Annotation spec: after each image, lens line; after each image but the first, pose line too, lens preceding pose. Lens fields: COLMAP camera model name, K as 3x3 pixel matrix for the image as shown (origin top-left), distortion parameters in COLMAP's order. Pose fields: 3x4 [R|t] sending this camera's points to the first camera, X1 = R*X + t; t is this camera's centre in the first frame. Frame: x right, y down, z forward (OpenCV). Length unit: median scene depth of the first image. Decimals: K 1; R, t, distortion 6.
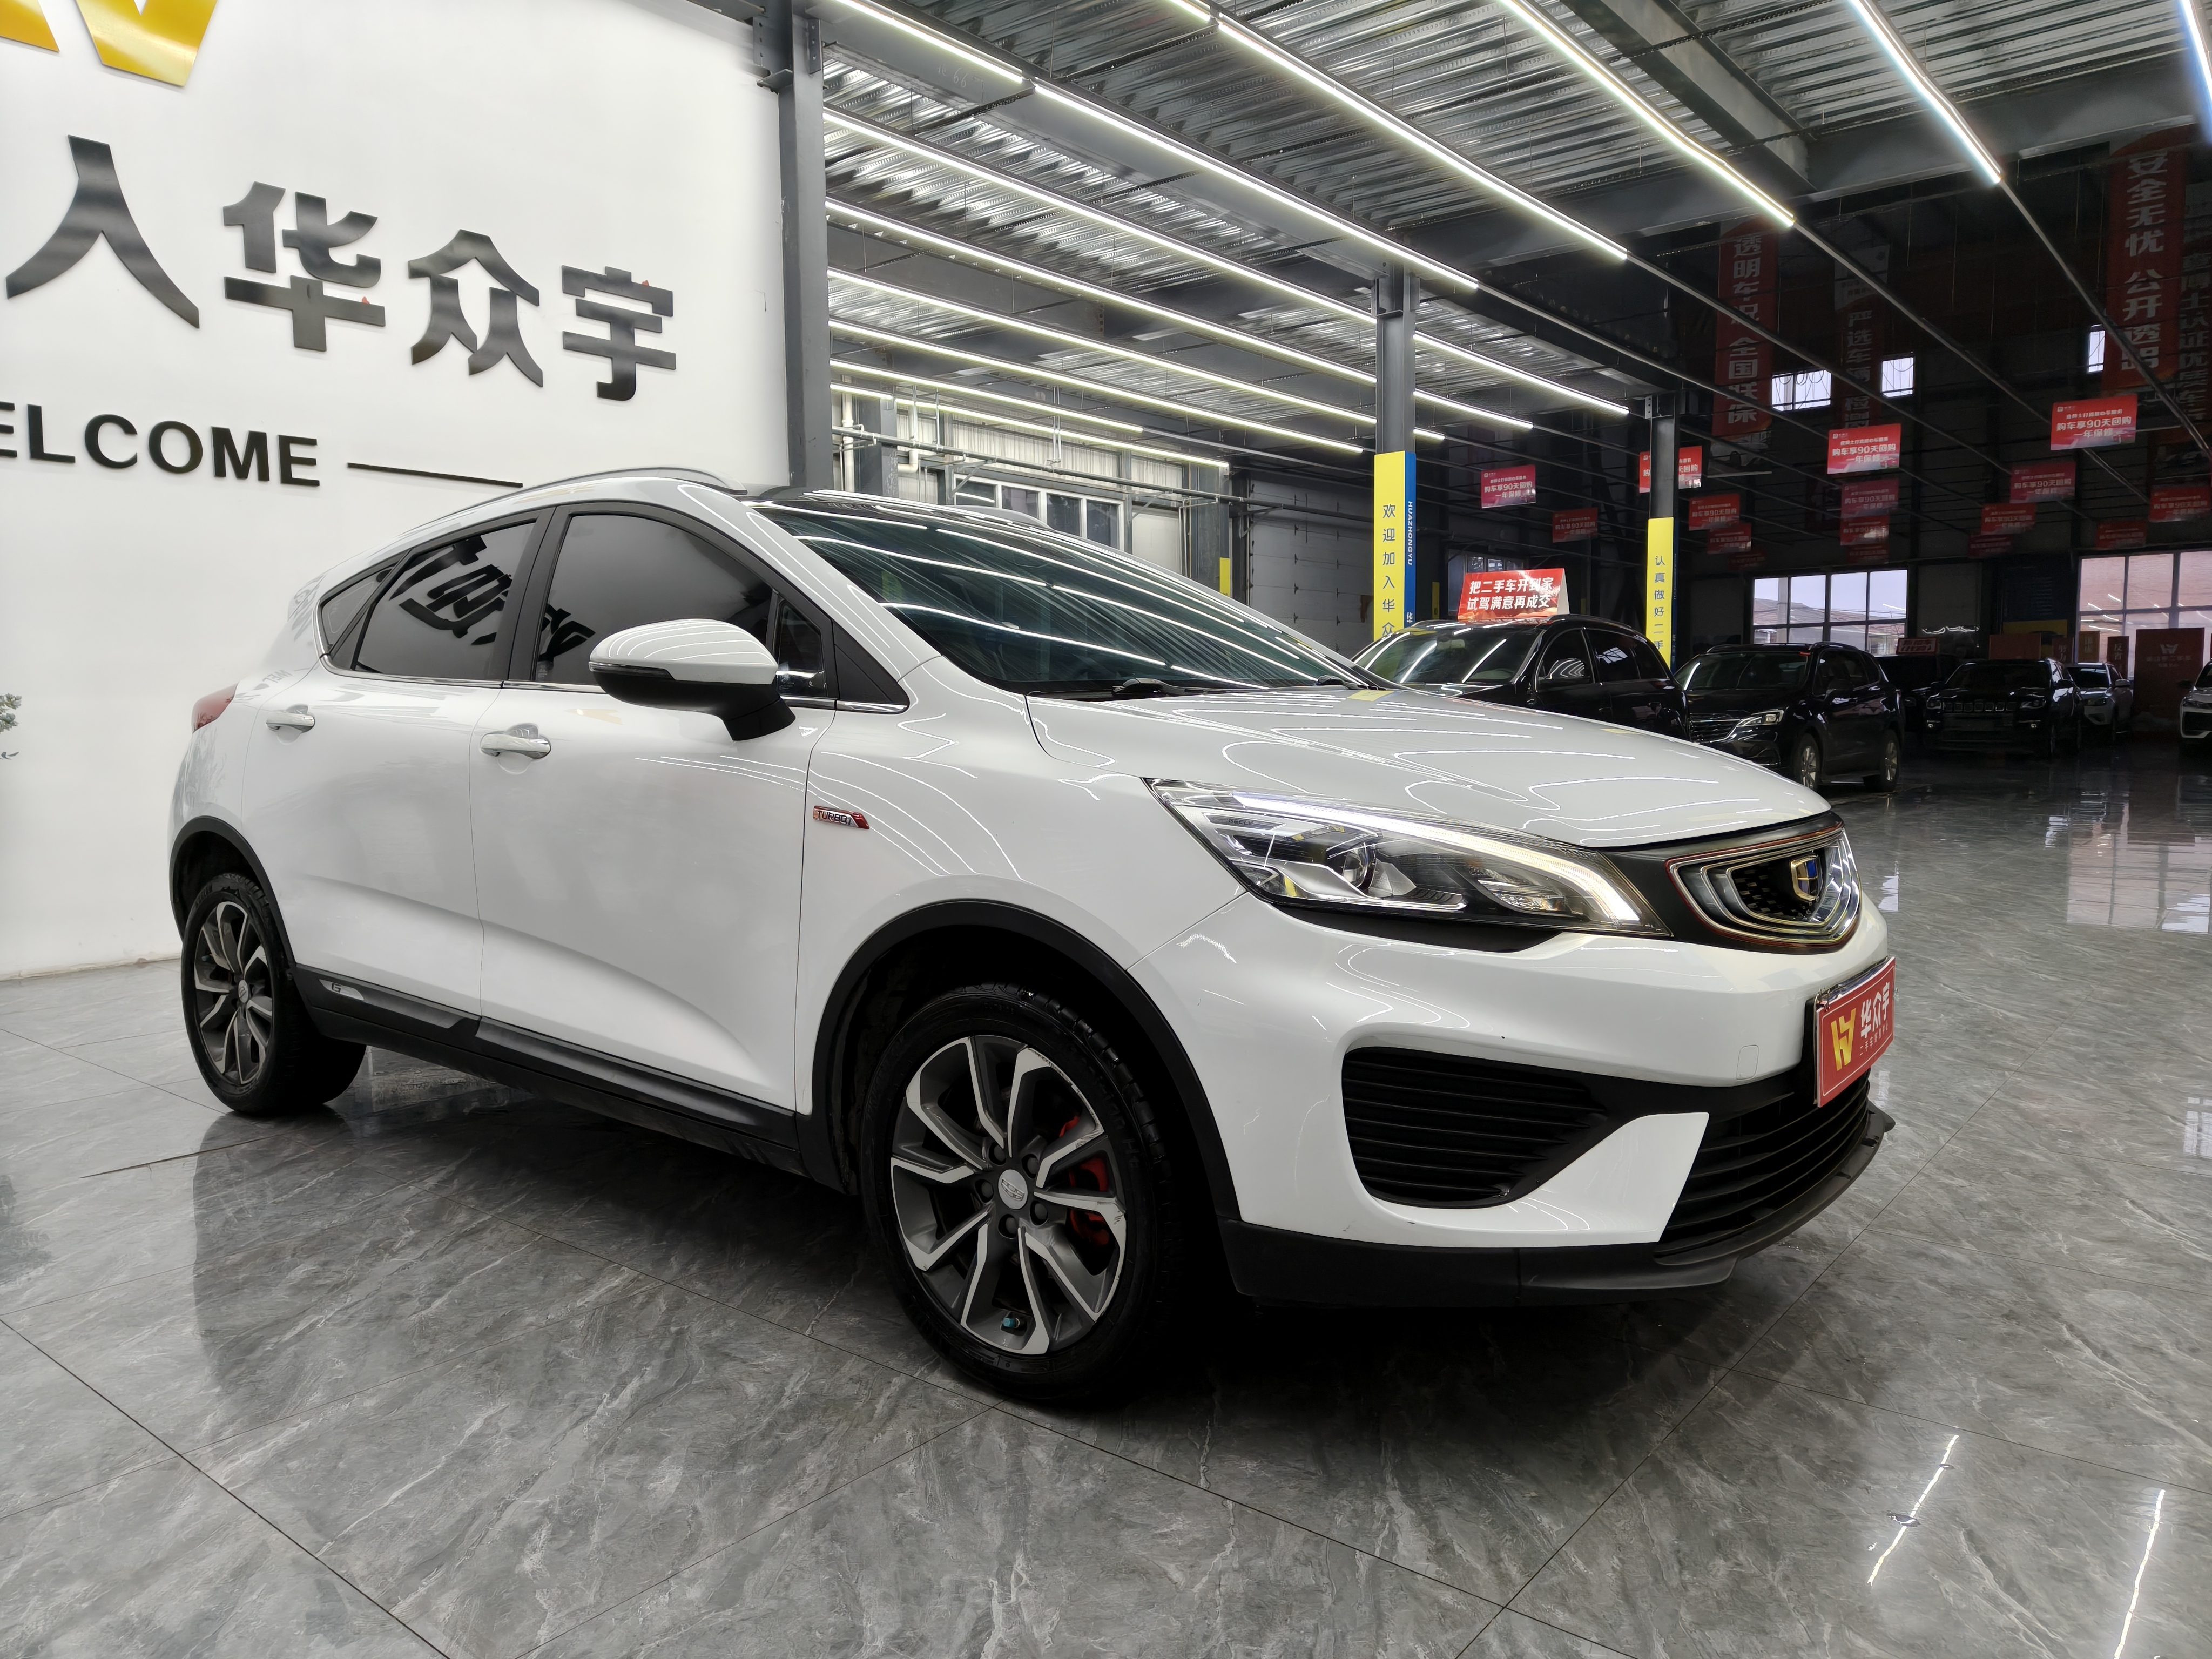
lens RADIAL K [[1545.1, 0, 1081.7], [0, 1545.1, 824.8], [0, 0, 1]] dist [0.016196, -0.007009]
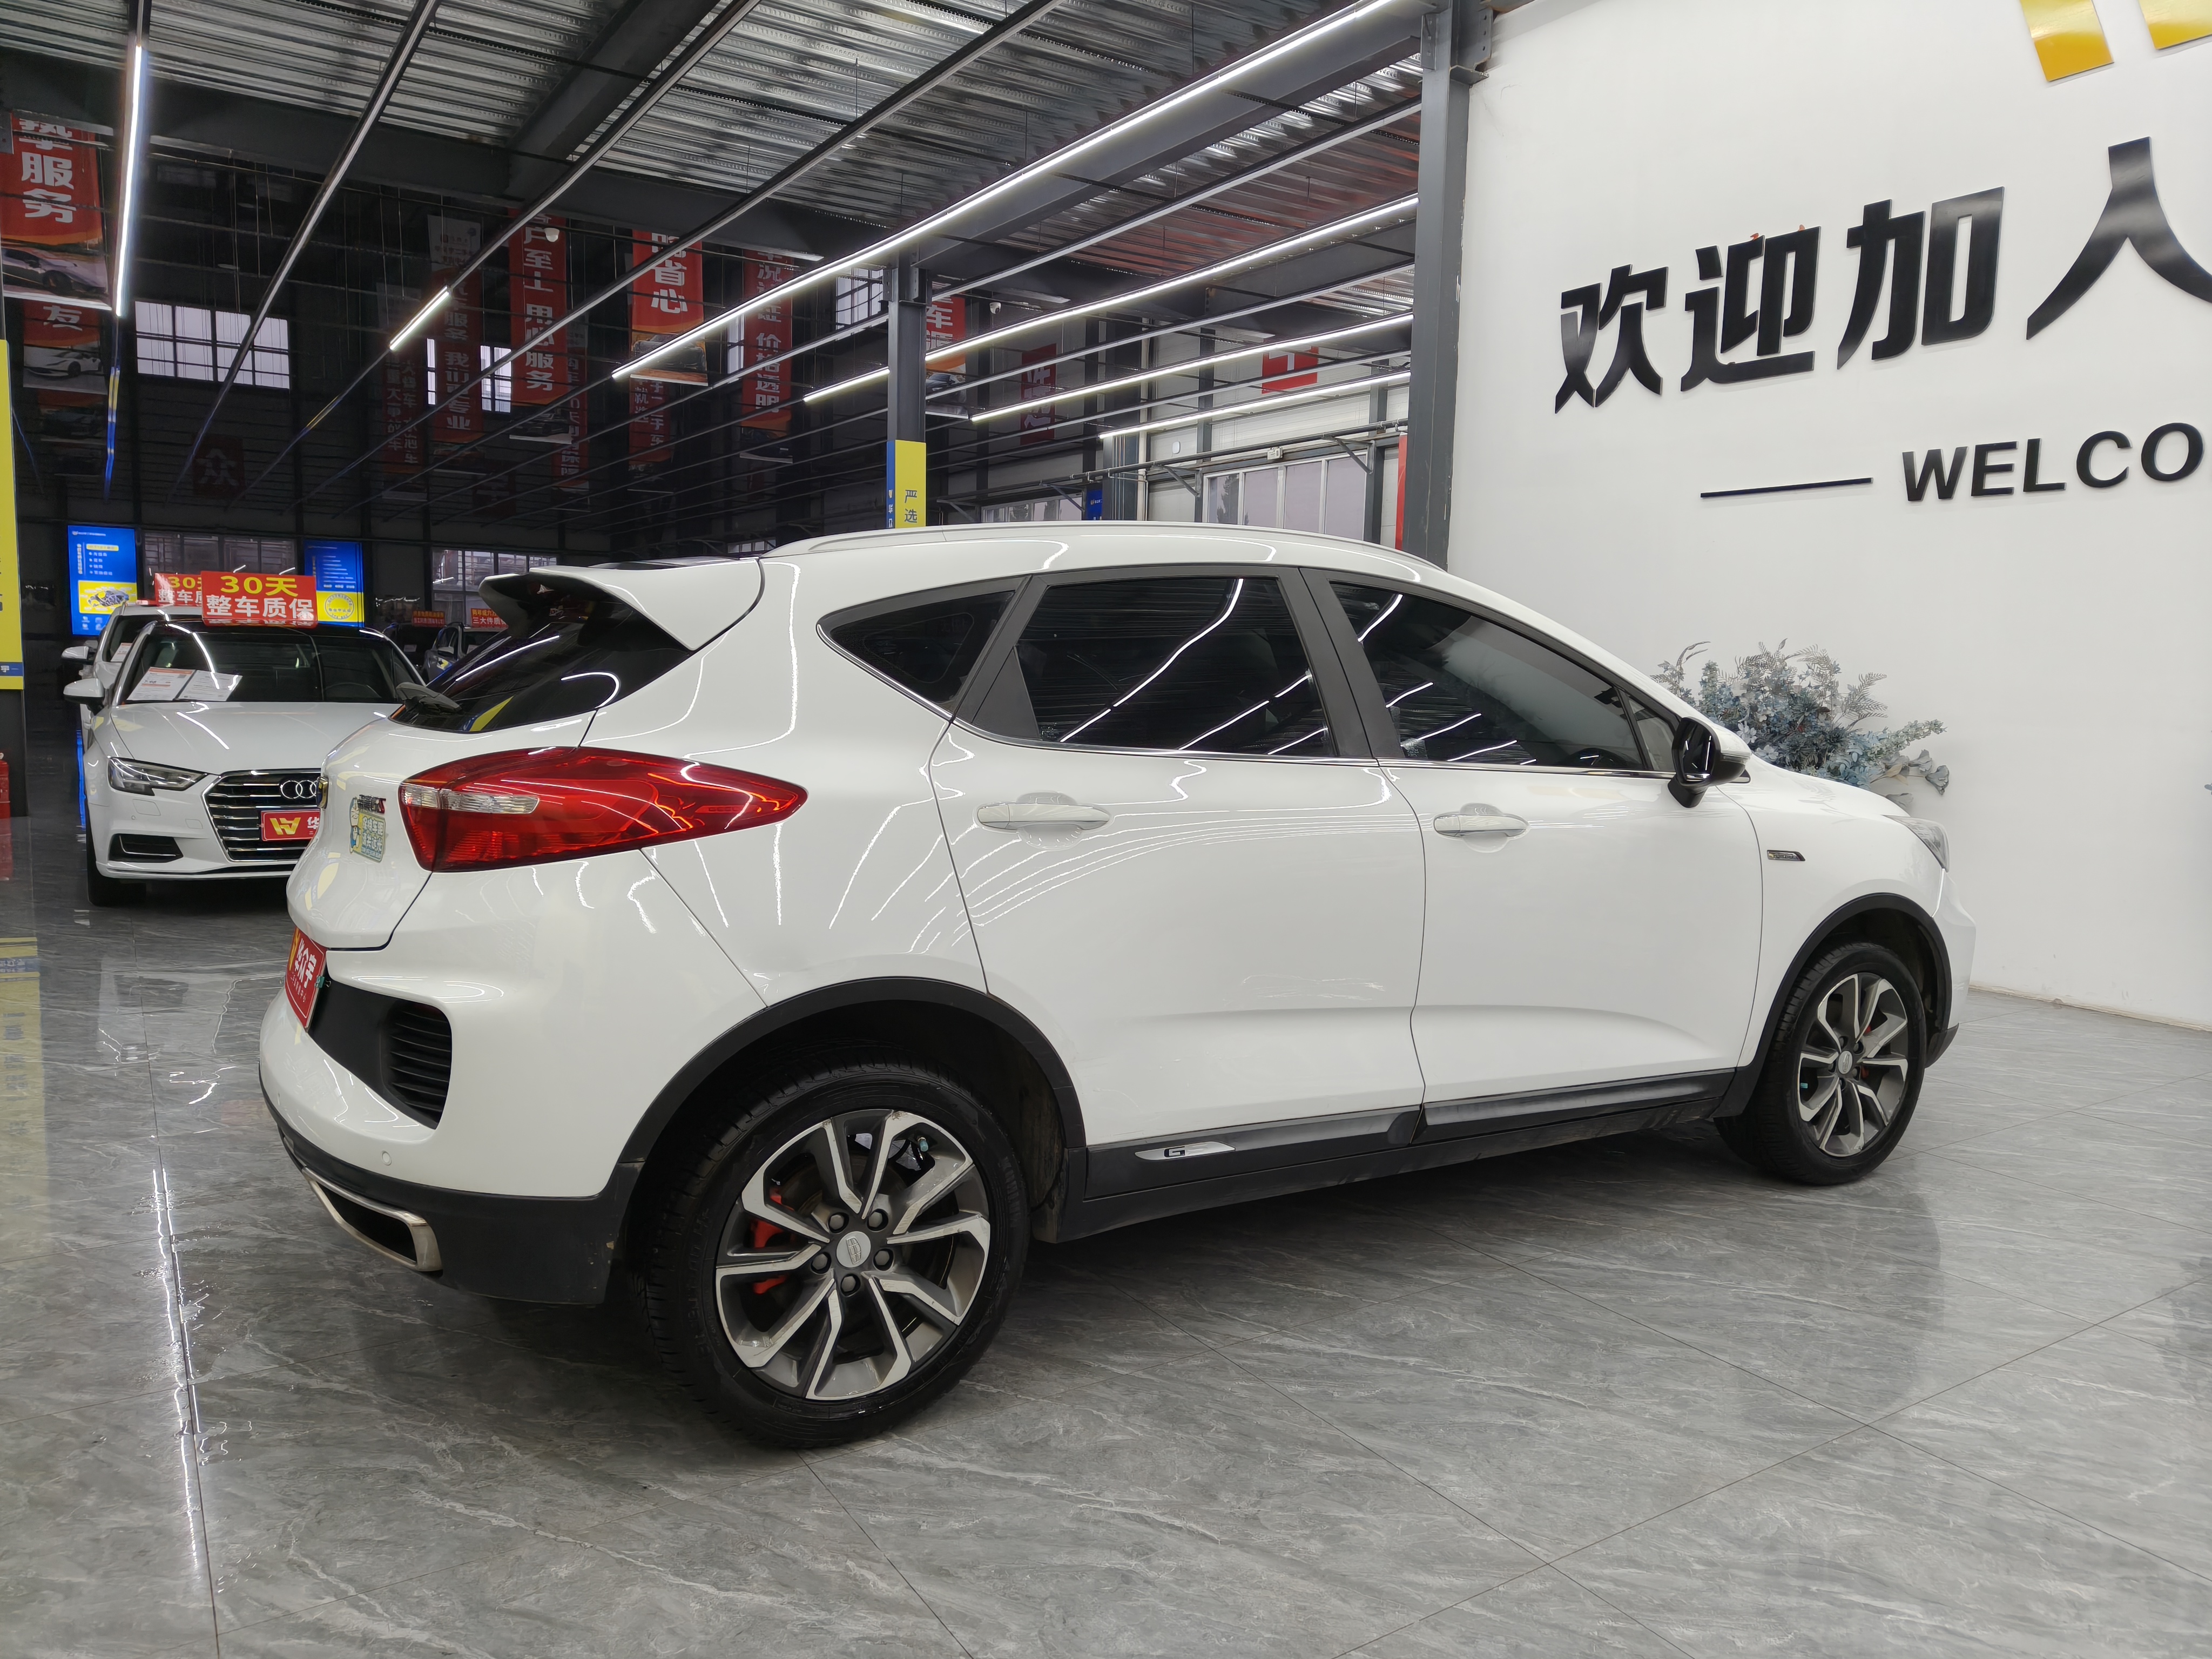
lens RADIAL K [[1523.6, 0, 1110.2], [0, 1523.6, 807.2], [0, 0, 1]] dist [0.017466, -0.001571]
pose [[-0.286768, 0.094979, -0.953280, 0.384452], [-0.094163, 0.987460, 0.126710, -0.081769], [0.953361, 0.126100, -0.274229, 0.583981]]
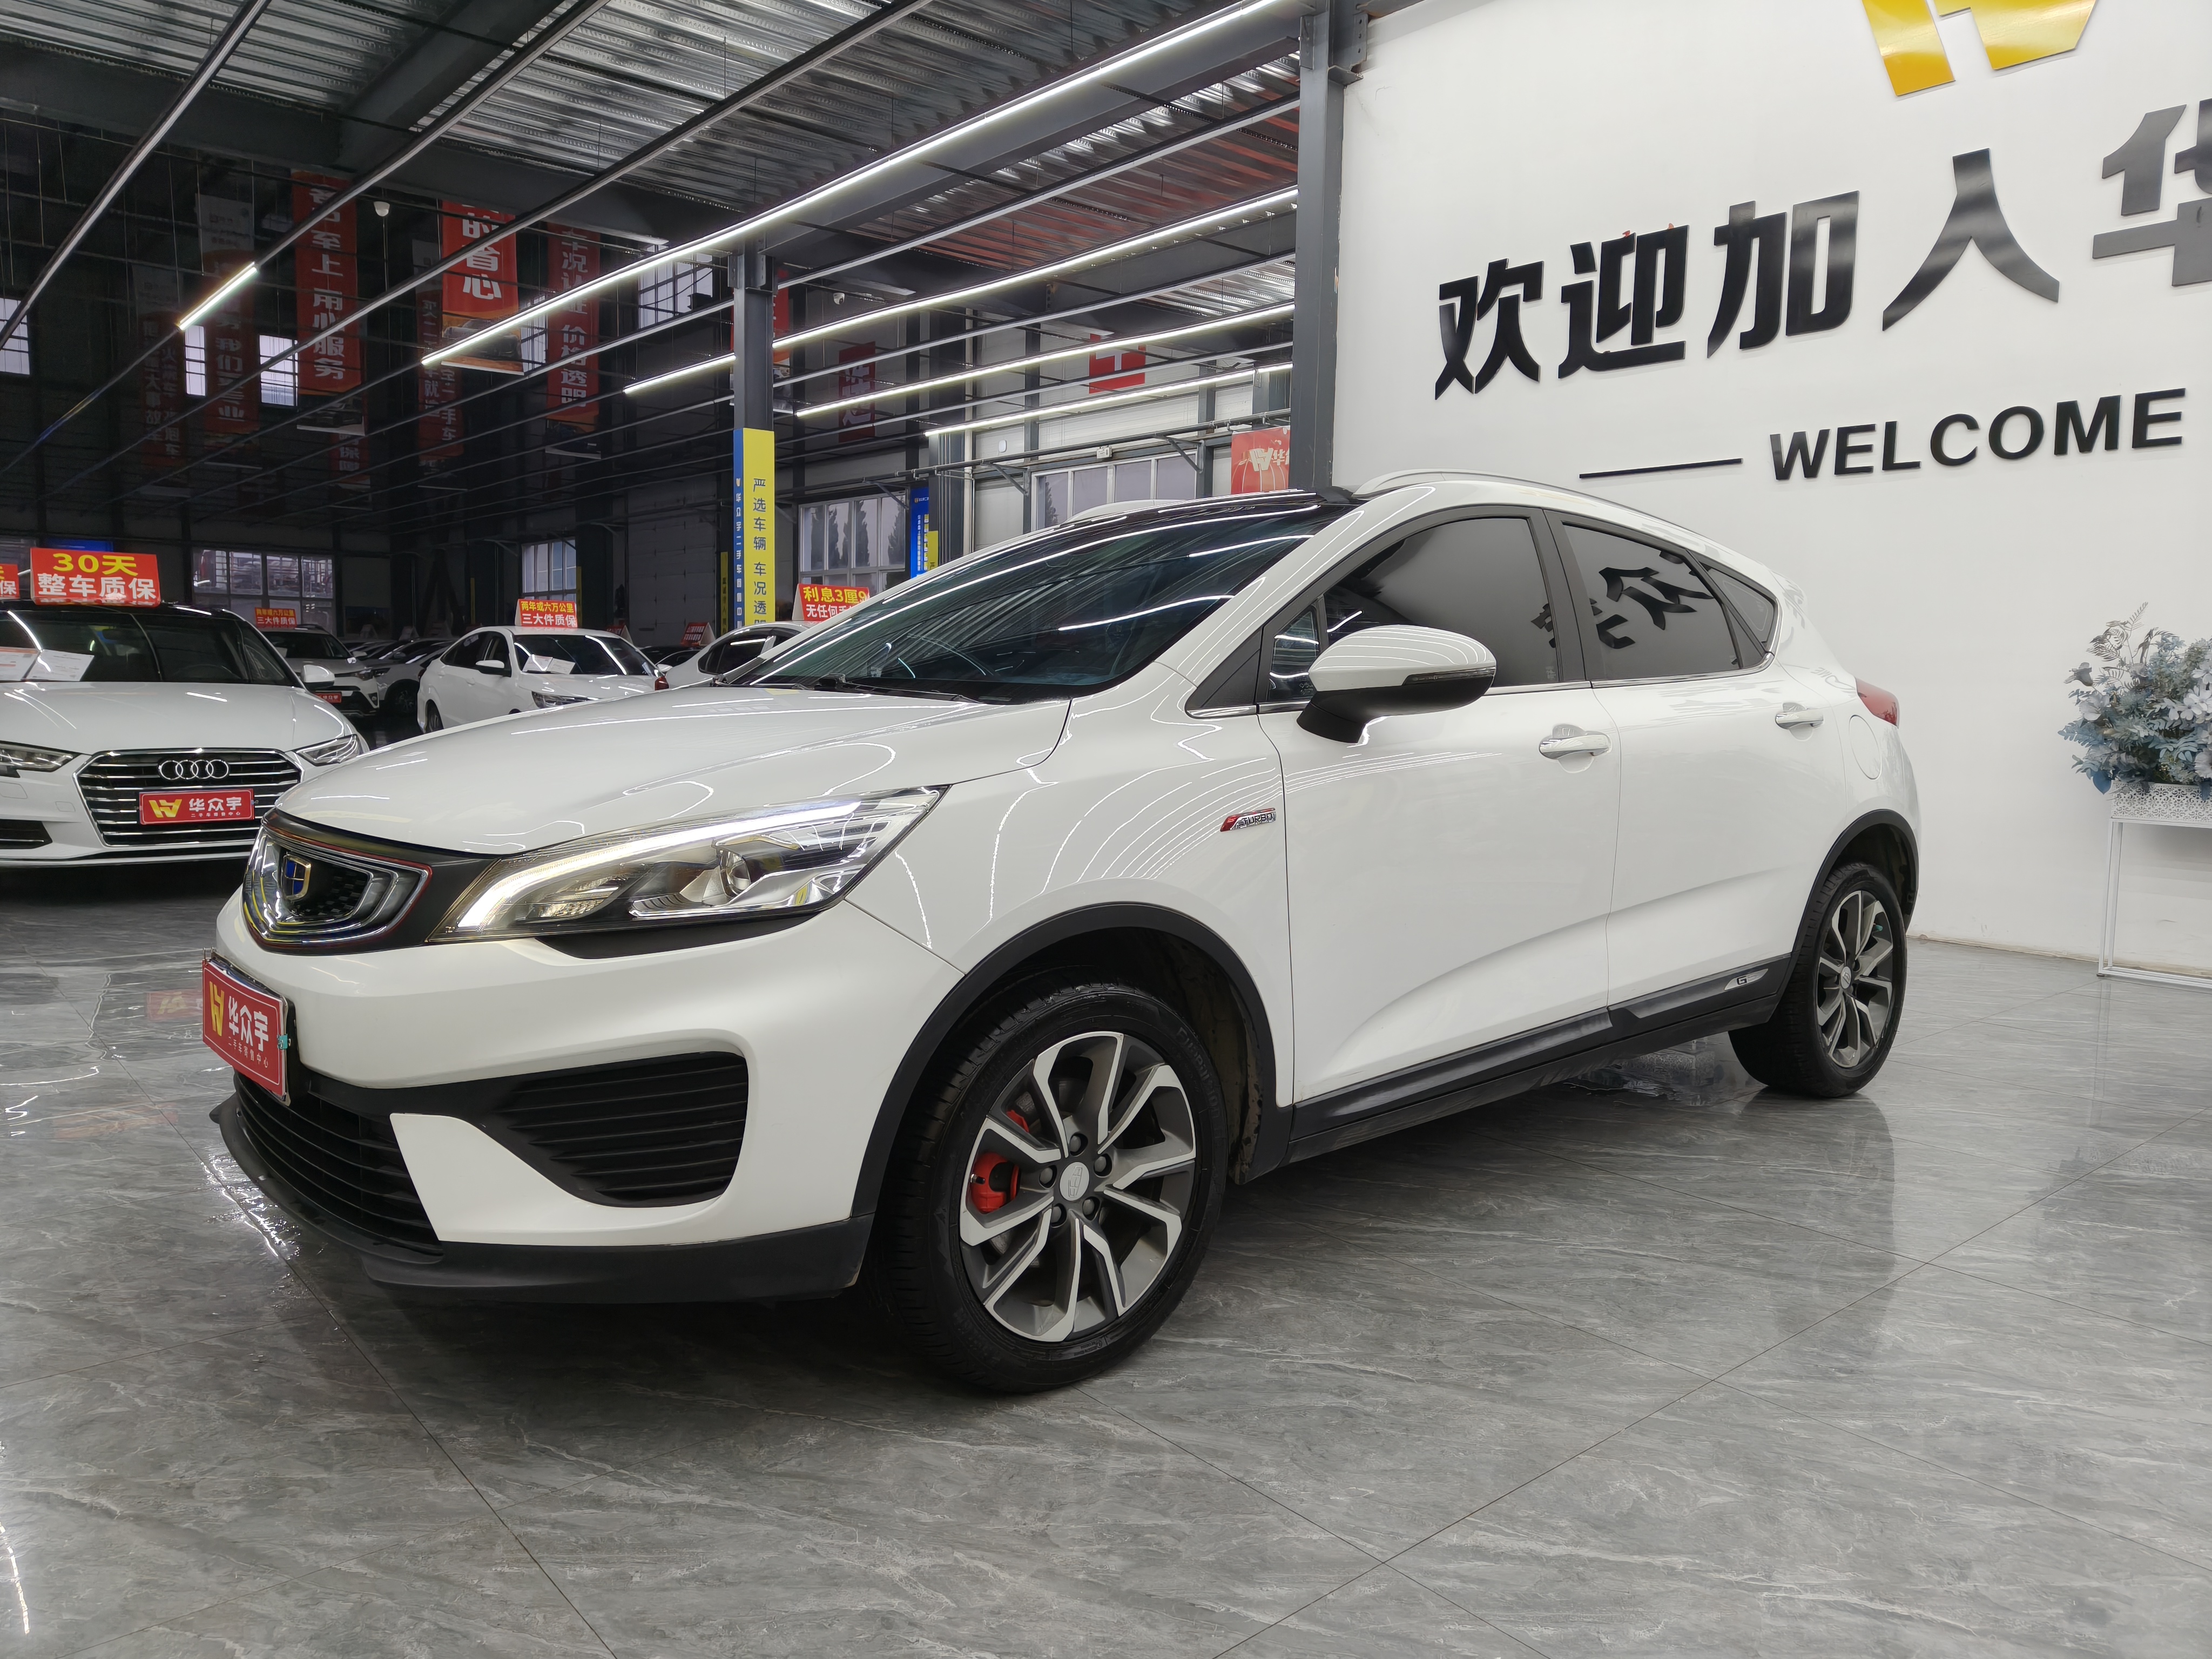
lens RADIAL K [[1525.3, 0, 1086.1], [0, 1525.3, 800.5], [0, 0, 1]] dist [0.019093, -0.006675]
pose [[-0.170737, 0.089409, -0.981252, 0.419521], [-0.092161, 0.990059, 0.106248, -0.052389], [0.980997, 0.108573, -0.160800, 0.513725]]
